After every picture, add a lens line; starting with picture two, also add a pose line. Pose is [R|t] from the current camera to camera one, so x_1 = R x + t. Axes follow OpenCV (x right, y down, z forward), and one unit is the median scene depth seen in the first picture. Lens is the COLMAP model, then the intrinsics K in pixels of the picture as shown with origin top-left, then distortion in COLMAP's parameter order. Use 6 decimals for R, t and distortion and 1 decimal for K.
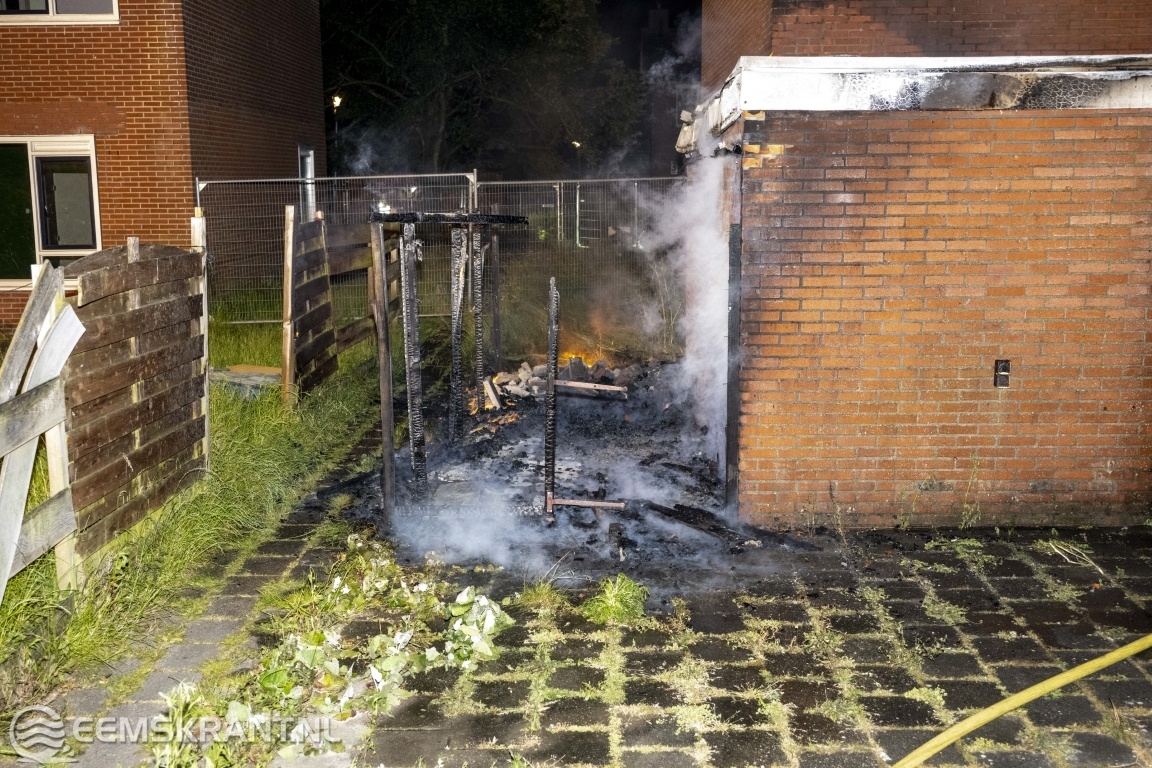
lens RADIAL K [[1187.8, 0, 574.6], [0, 1187.8, 375.9], [0, 0, 1]] dist [-0.005494, 0.000000]
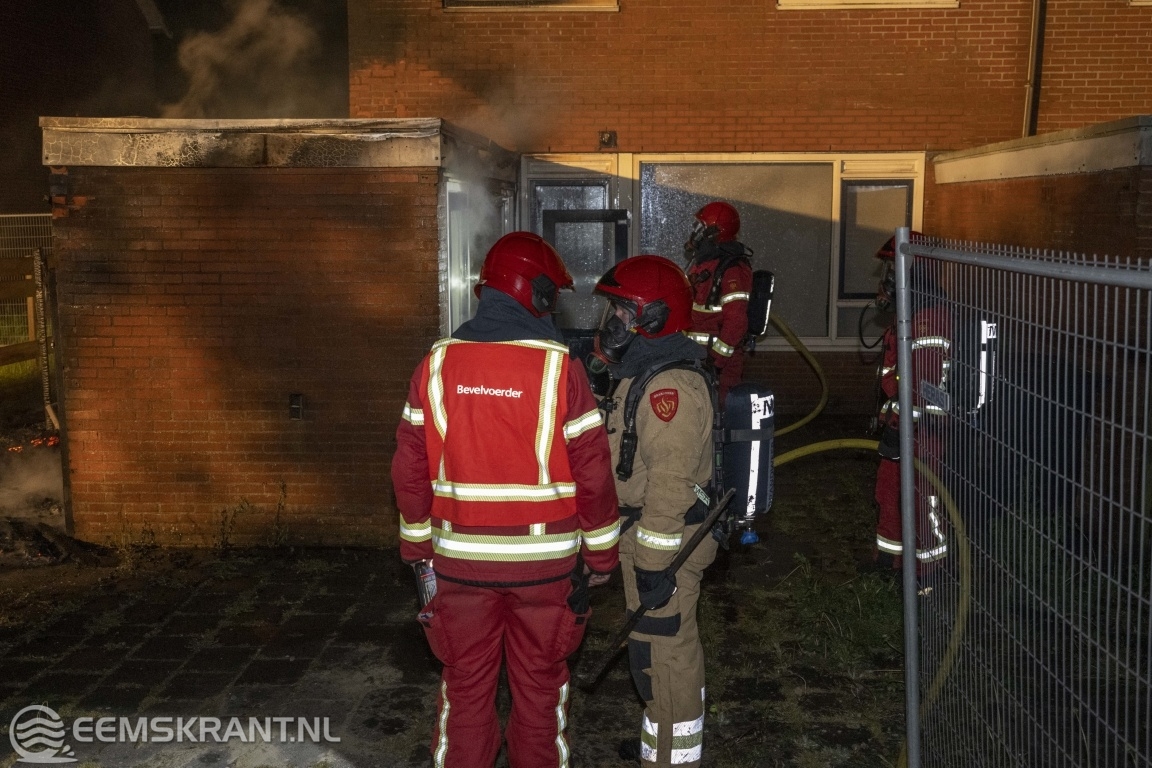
lens RADIAL K [[1133.1, 0, 575.9], [0, 1133.1, 380.7], [0, 0, 1]] dist [0.000682, 0.000000]
pose [[0.999926, 0.010579, -0.005952, 0.644870], [-0.010661, 0.999846, -0.013924, -0.014596], [0.005804, 0.013986, 0.999885, -0.045377]]
